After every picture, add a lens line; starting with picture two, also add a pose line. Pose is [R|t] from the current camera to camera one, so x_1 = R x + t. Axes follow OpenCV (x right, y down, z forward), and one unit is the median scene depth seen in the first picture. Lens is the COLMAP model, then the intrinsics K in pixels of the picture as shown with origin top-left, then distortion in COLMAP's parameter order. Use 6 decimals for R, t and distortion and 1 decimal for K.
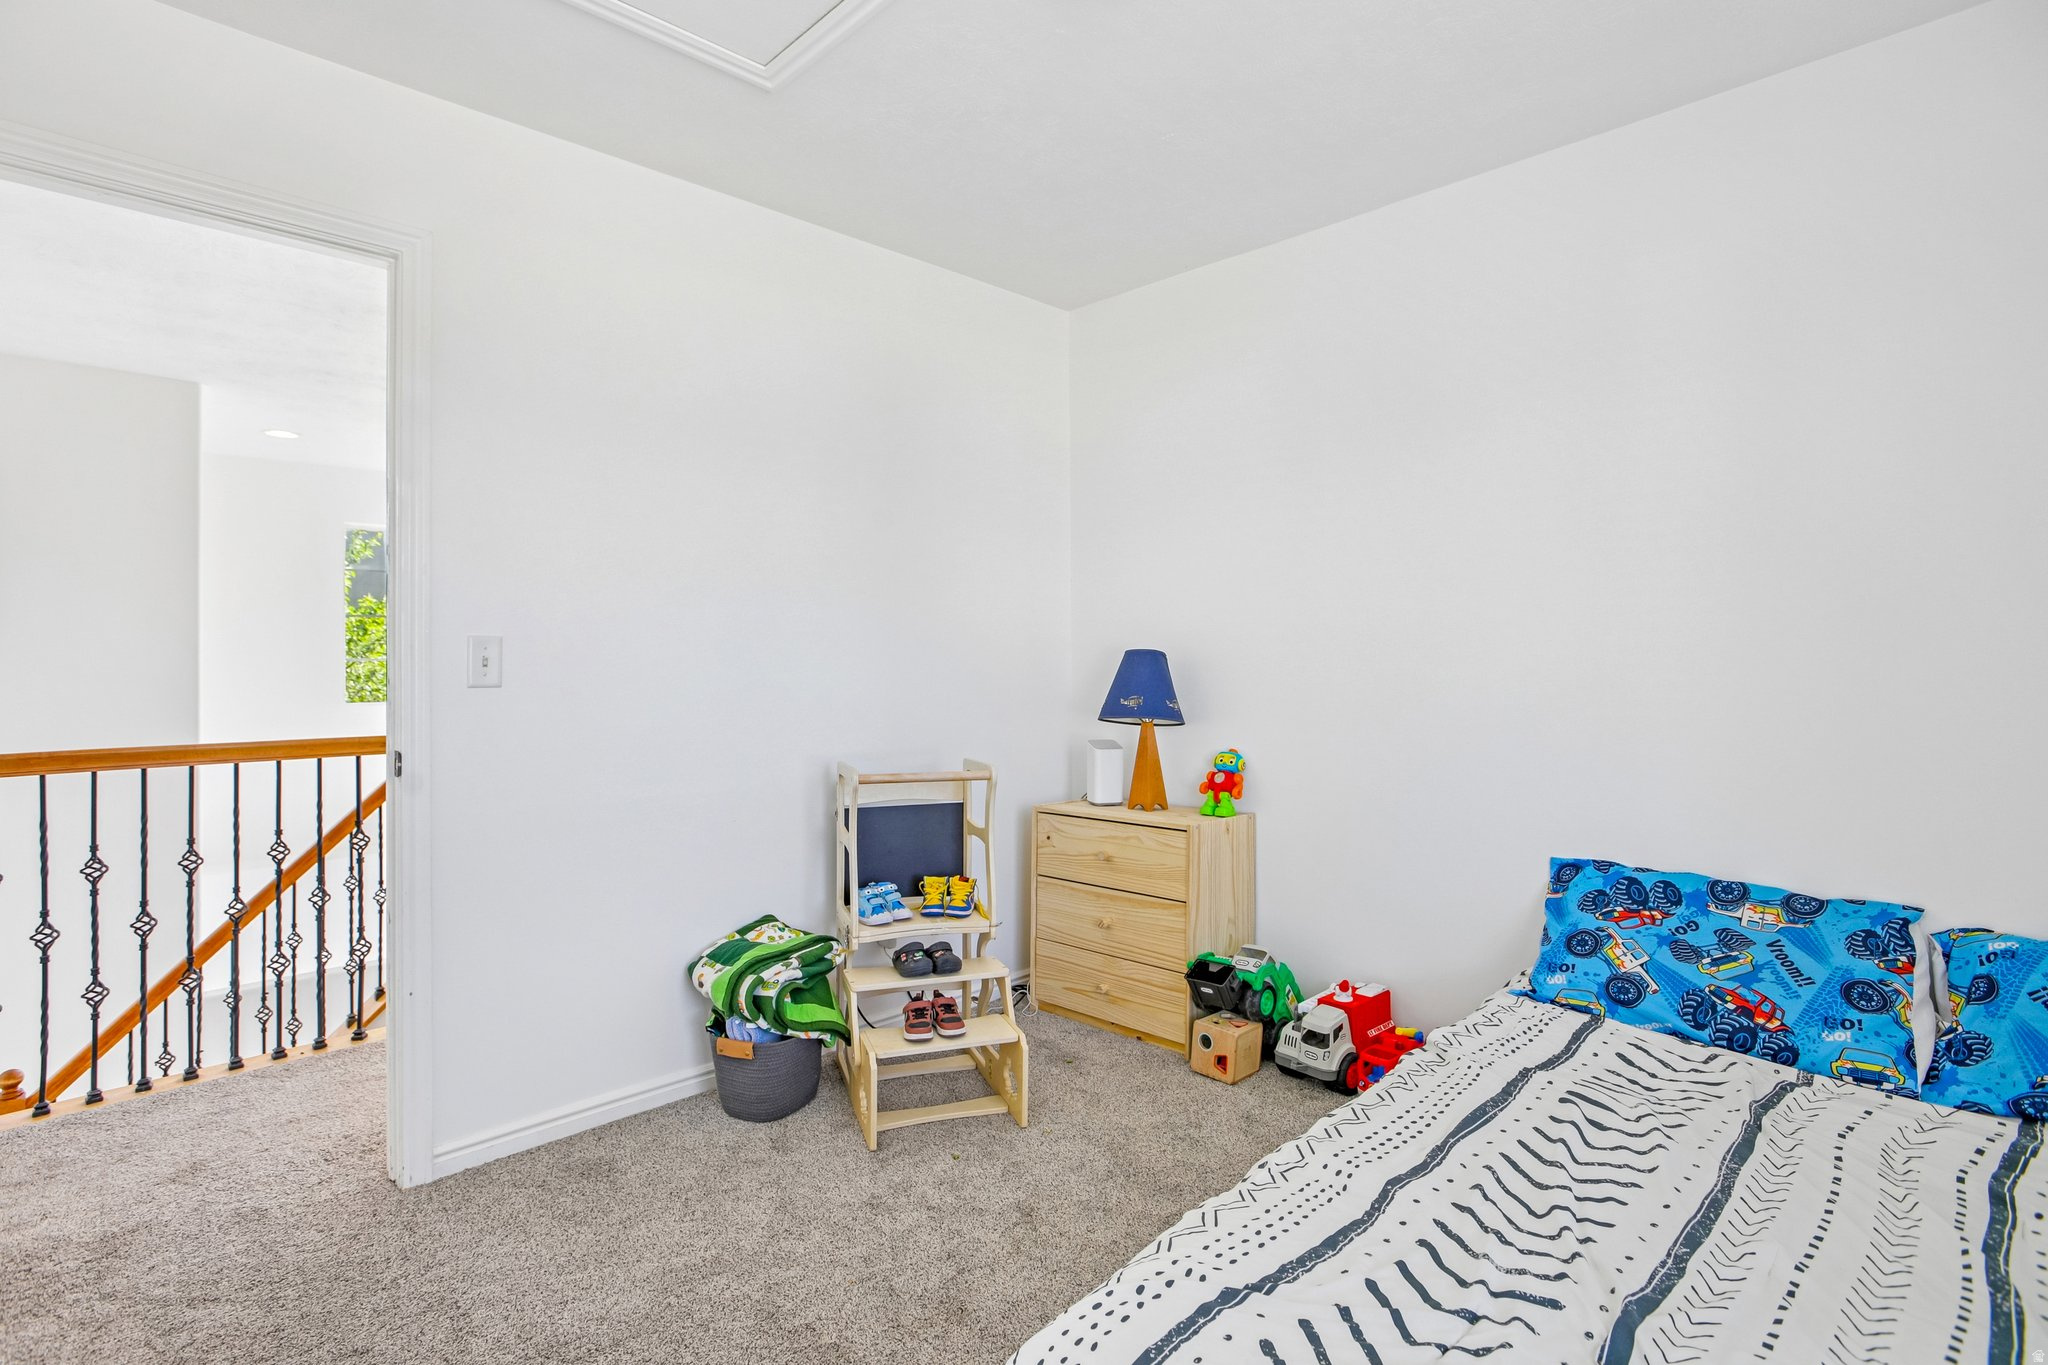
lens RADIAL K [[993.8, 0, 1027.0], [0, 993.8, 673.5], [0, 0, 1]] dist [-0.045447, 0.017014]
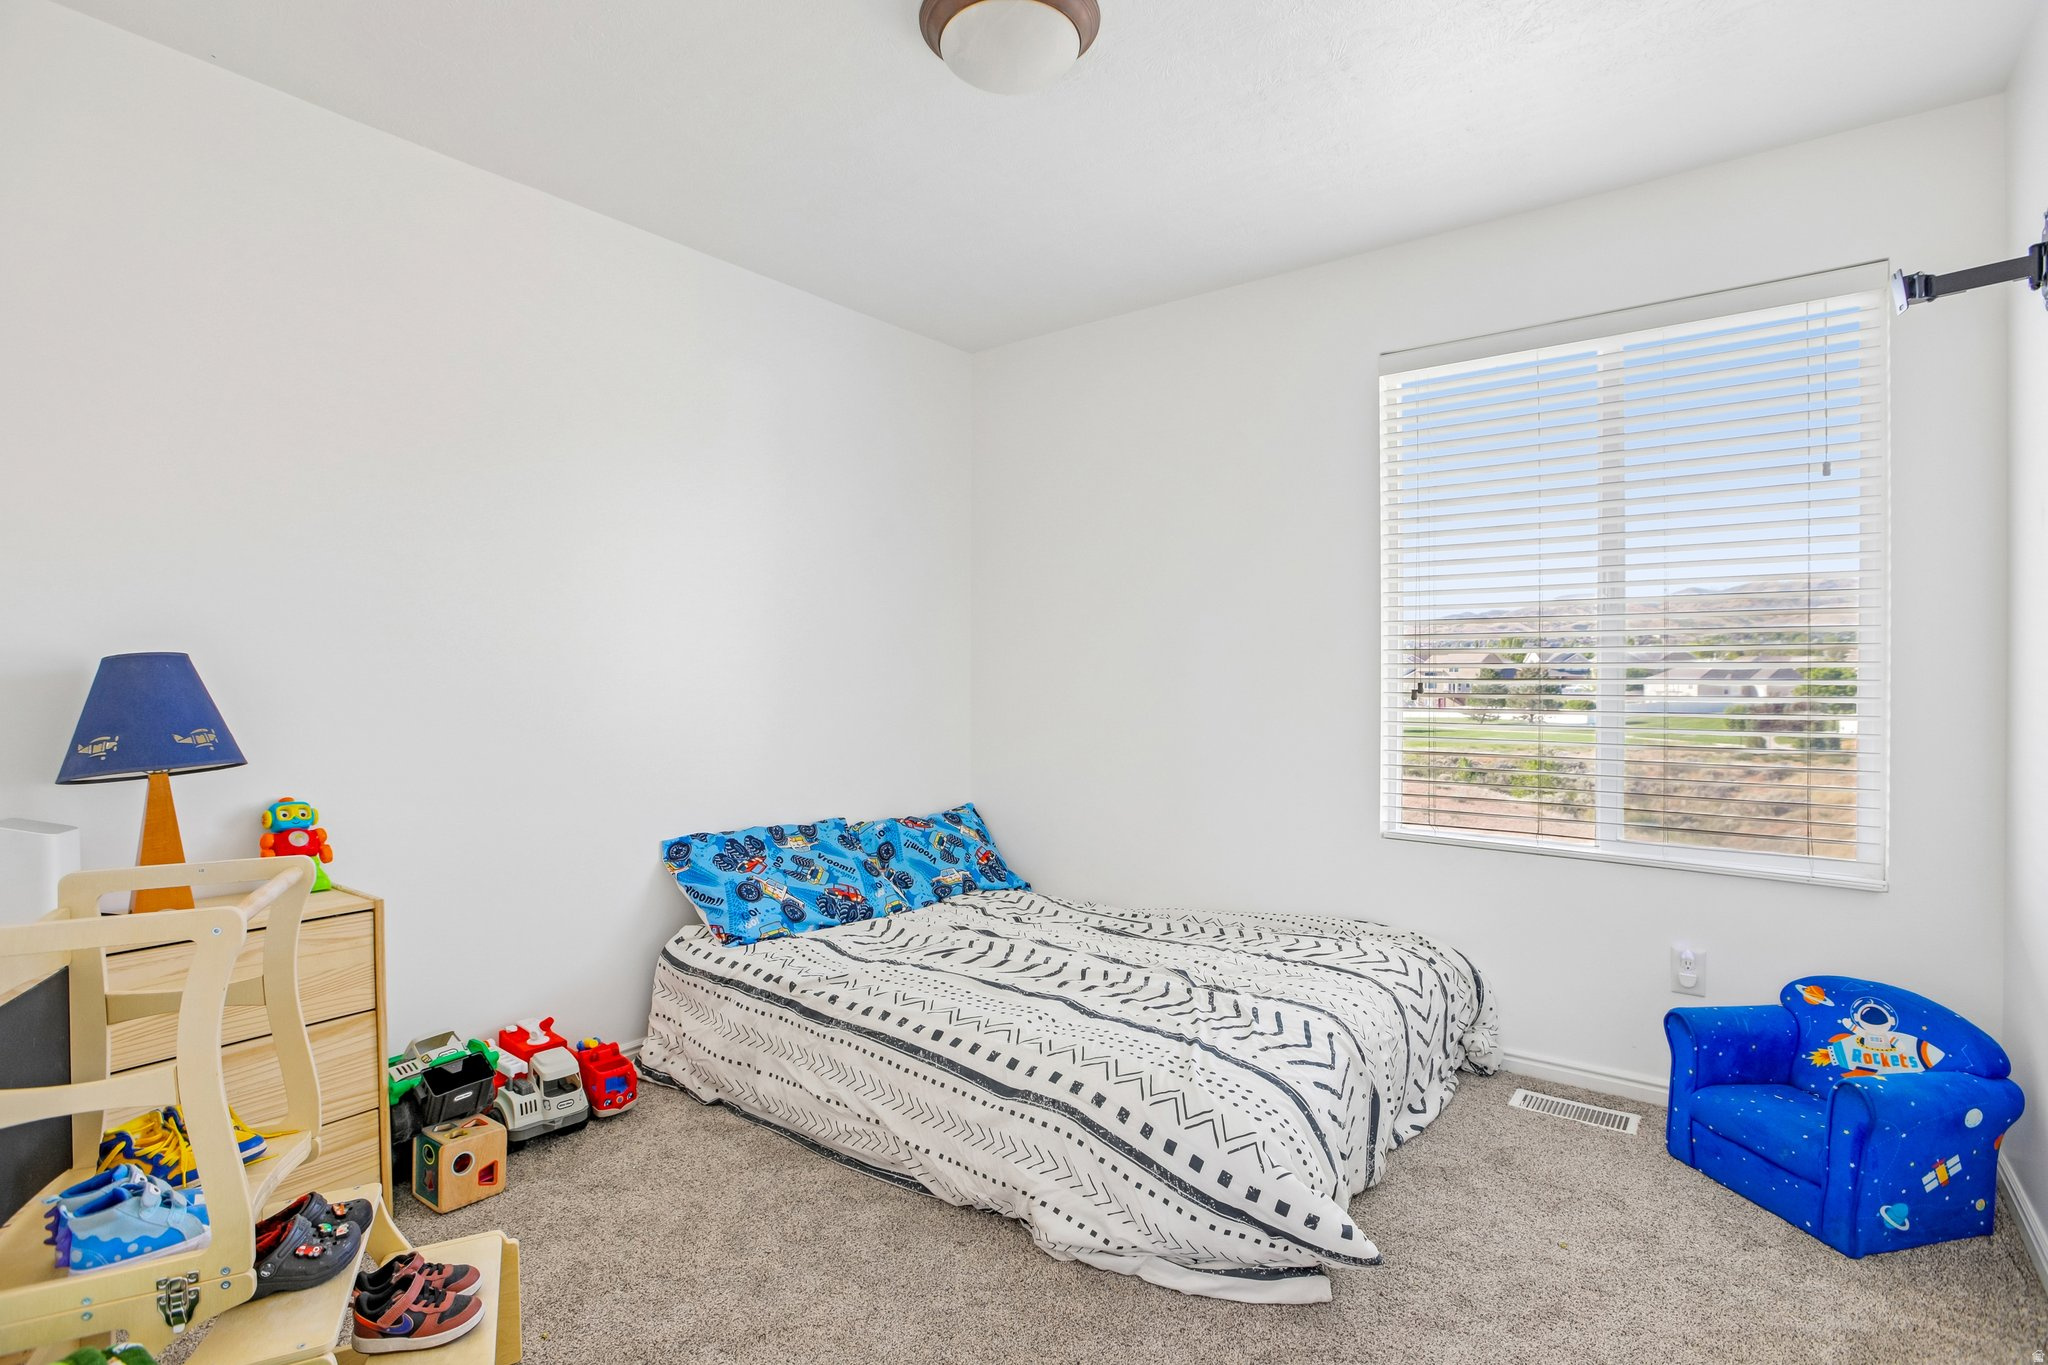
lens RADIAL K [[993.8, 0, 1027.0], [0, 993.8, 673.5], [0, 0, 1]] dist [-0.045447, 0.017014]
pose [[-0.139940, 0.000949, 0.990160, -0.737568], [0.006050, 0.999982, -0.000103, -0.012358], [-0.990142, 0.005976, -0.139943, 0.762818]]
